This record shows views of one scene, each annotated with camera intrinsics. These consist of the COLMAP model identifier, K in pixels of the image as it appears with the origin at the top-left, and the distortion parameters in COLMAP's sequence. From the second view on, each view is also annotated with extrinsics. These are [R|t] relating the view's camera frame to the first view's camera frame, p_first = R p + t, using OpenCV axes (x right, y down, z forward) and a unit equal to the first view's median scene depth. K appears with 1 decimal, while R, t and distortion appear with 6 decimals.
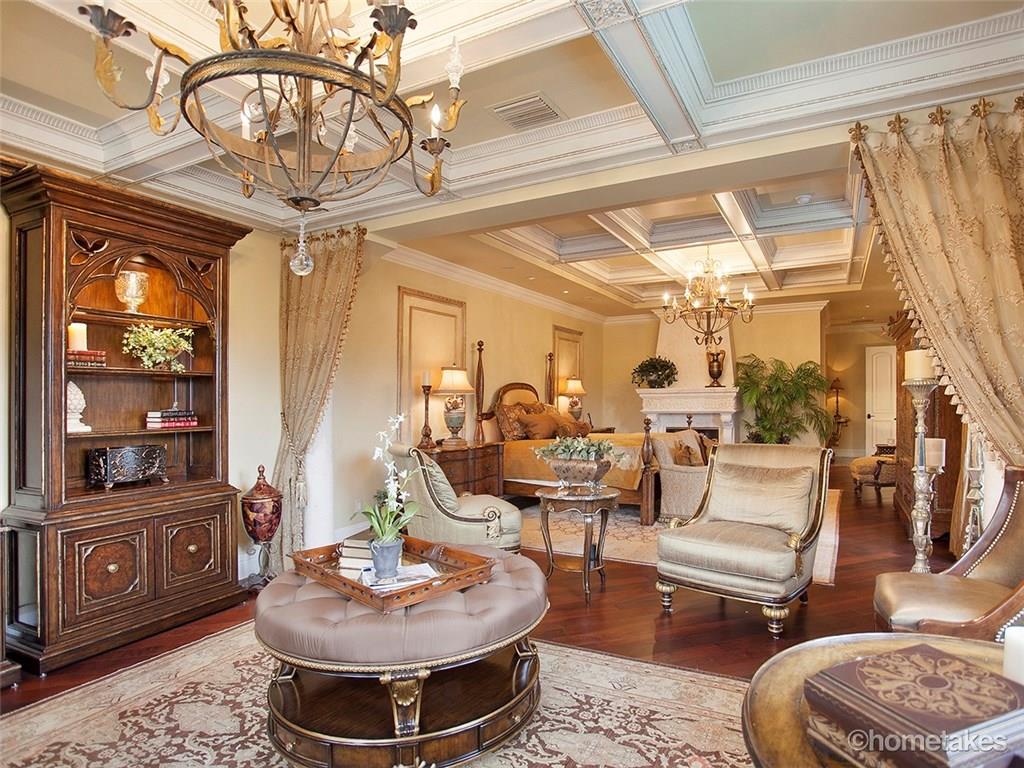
lens RADIAL K [[584.6, 0, 512.6], [0, 584.6, 392.8], [0, 0, 1]] dist [-0.035225, 0.013545]
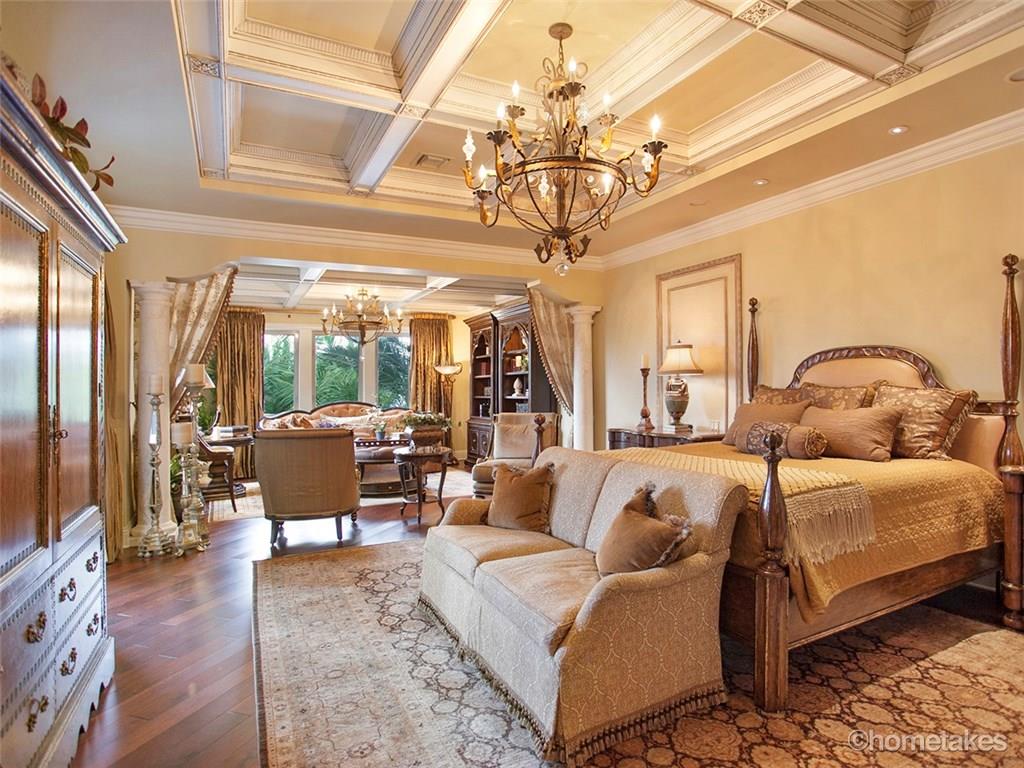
lens RADIAL K [[561.1, 0, 515.9], [0, 561.1, 383.5], [0, 0, 1]] dist [-0.006476, -0.000233]
pose [[-0.554912, 0.012550, -0.831814, 0.587062], [0.025452, 0.999674, -0.001897, 0.008346], [0.831519, -0.022224, -0.555051, 0.977530]]
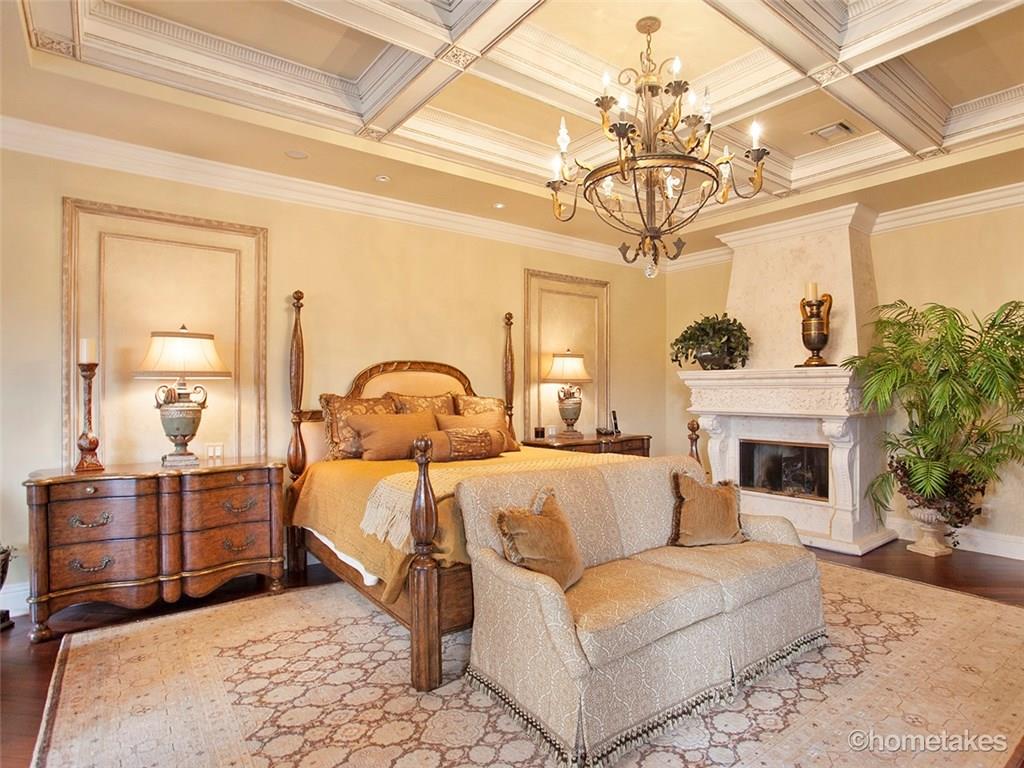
lens RADIAL K [[561.1, 0, 512.6], [0, 561.1, 385.5], [0, 0, 1]] dist [-0.006476, -0.000233]
pose [[0.912692, 0.005117, -0.408615, 0.332809], [-0.002051, 0.999966, 0.007942, 0.003404], [0.408642, -0.006410, 0.912672, 0.479547]]
